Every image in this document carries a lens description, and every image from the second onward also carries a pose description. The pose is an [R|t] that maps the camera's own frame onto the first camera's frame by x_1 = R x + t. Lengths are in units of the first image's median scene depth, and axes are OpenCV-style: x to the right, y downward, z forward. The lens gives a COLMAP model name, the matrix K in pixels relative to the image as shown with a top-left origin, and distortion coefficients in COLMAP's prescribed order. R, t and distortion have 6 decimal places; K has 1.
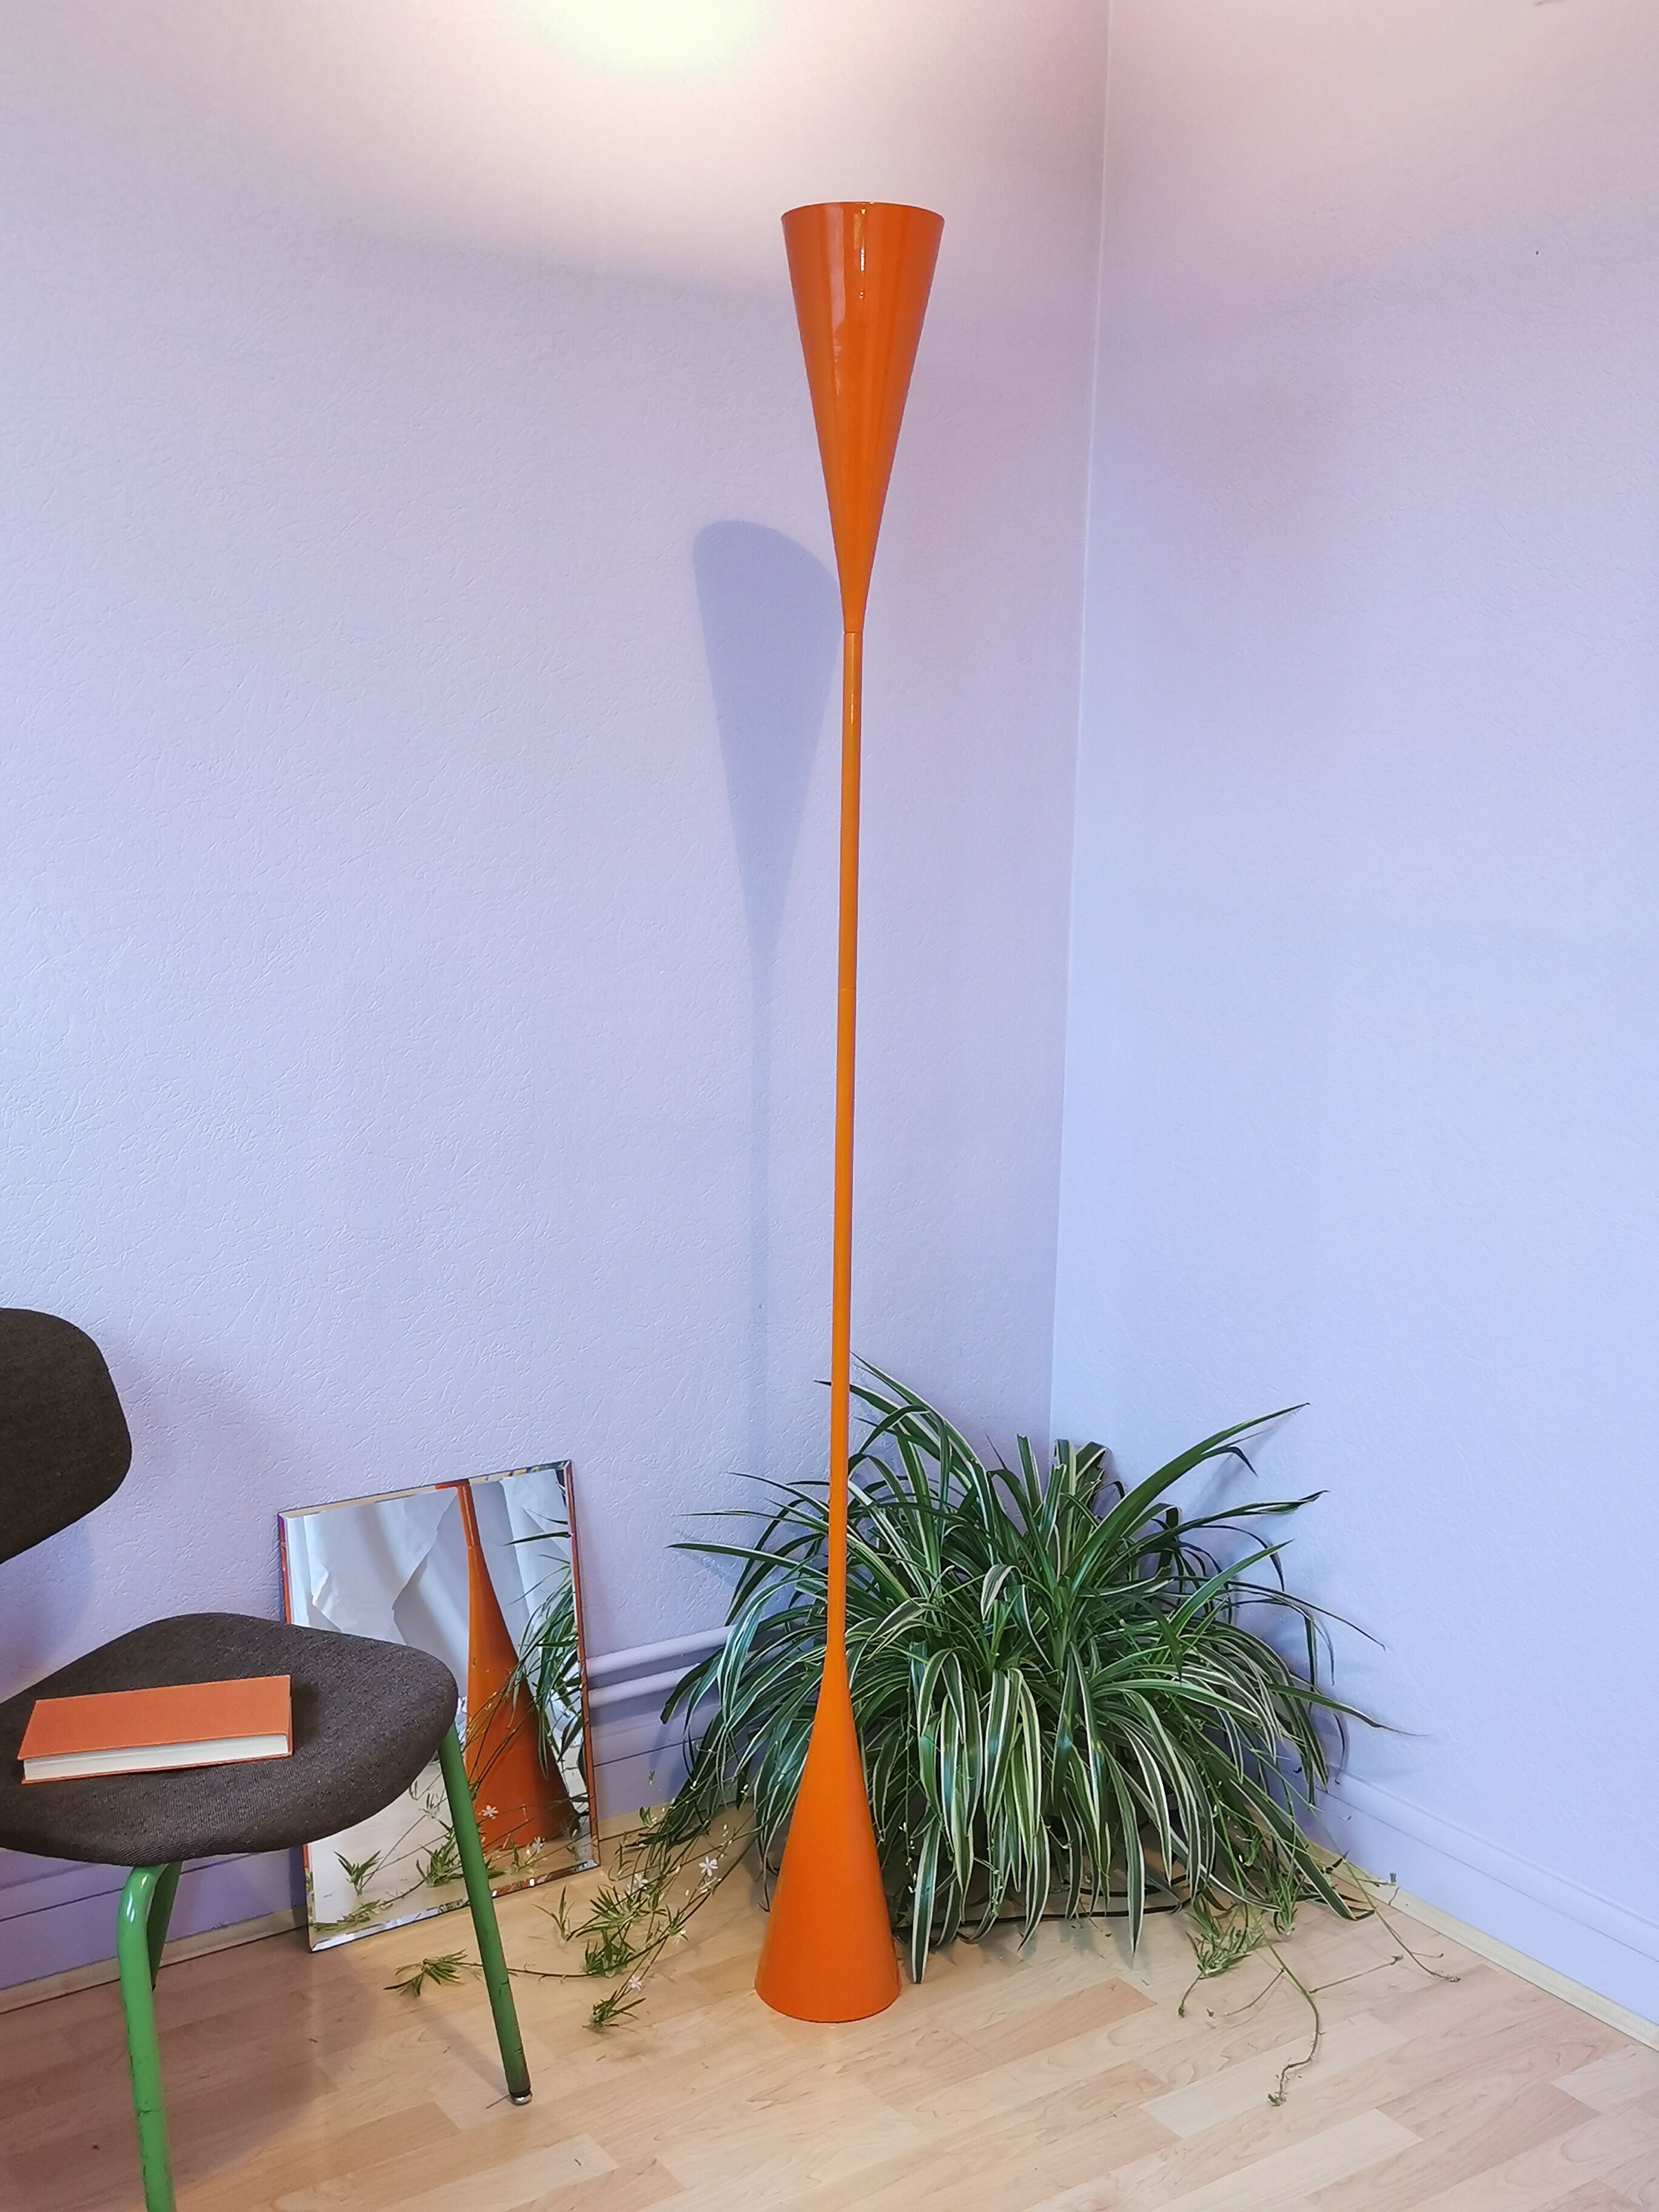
lens RADIAL K [[2363.5, 0, 851.6], [0, 2363.5, 1110.8], [0, 0, 1]] dist [0.032458, 0.000000]
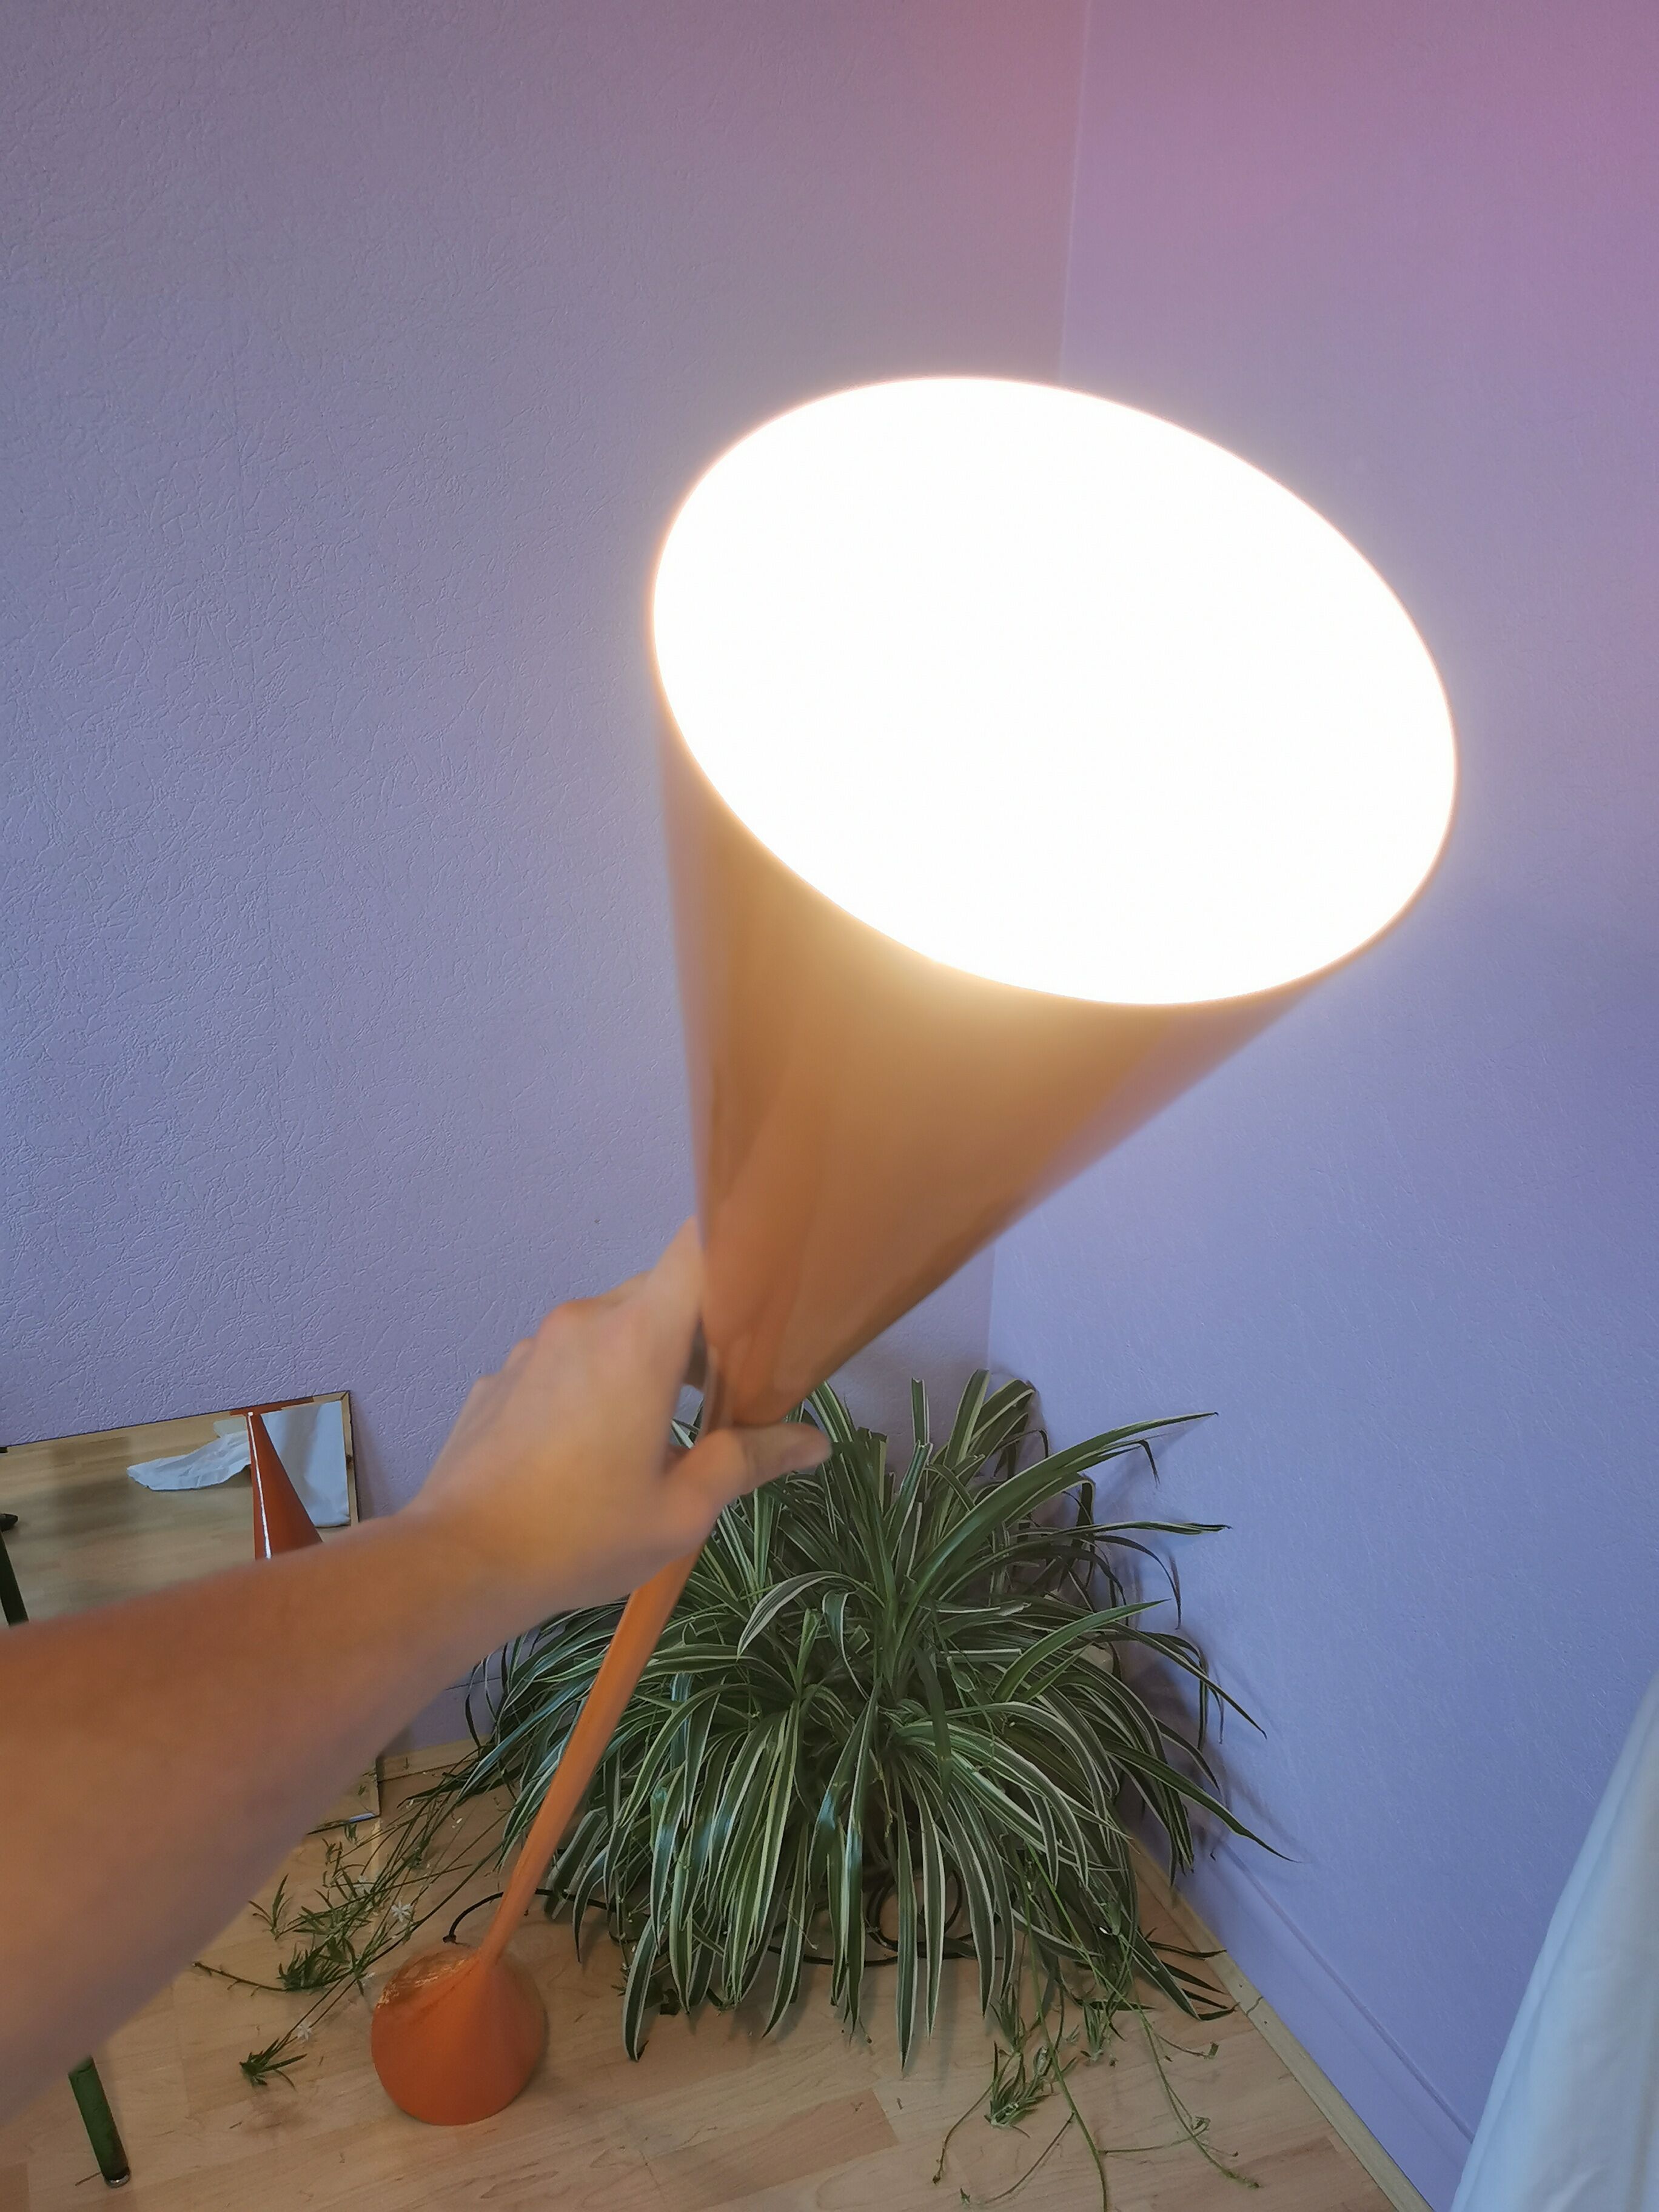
lens RADIAL K [[2044.8, 0, 836.0], [0, 2044.8, 1106.5], [0, 0, 1]] dist [0.032290, 0.000000]
pose [[0.975820, 0.090767, -0.198838, 0.211464], [-0.048799, 0.977208, 0.206598, -0.128334], [0.213058, -0.191900, 0.958009, 0.356235]]
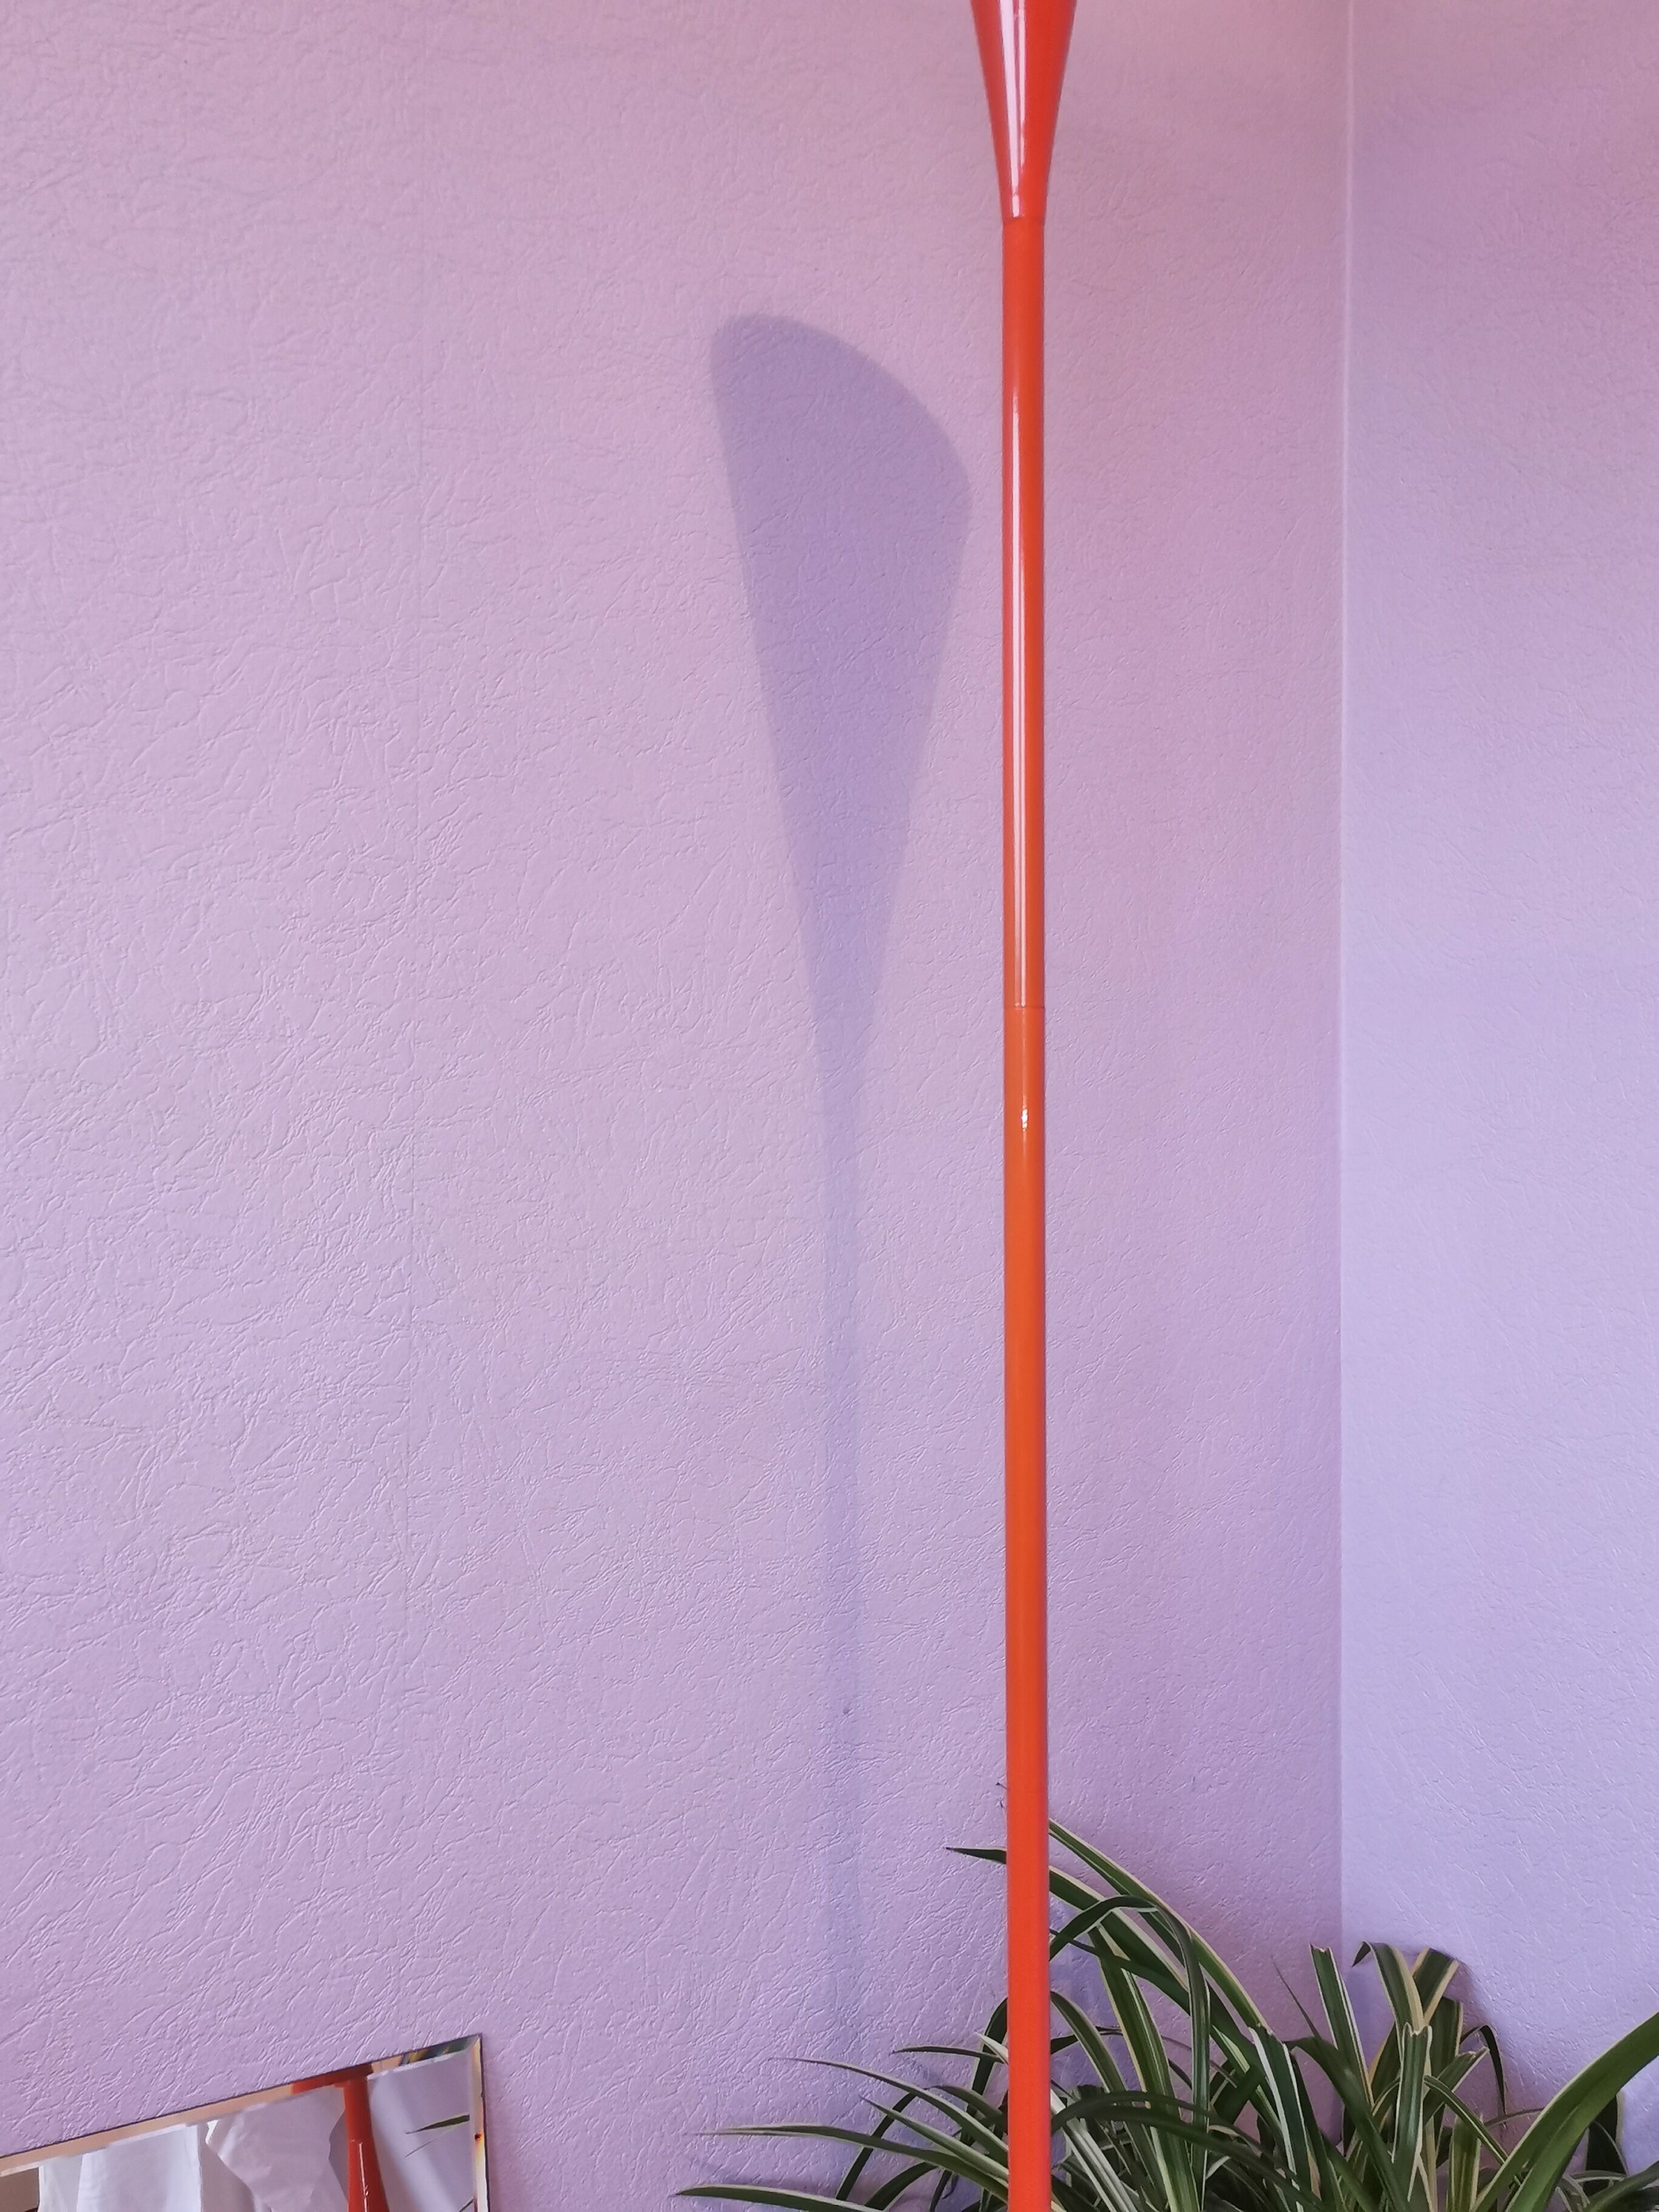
lens RADIAL K [[2044.8, 0, 835.2], [0, 2044.8, 1102.0], [0, 0, 1]] dist [0.032290, 0.000000]
pose [[0.998949, -0.019595, -0.041438, -0.020631], [0.011954, 0.984107, -0.177175, 0.030897], [0.044252, 0.176494, 0.983307, 0.564577]]
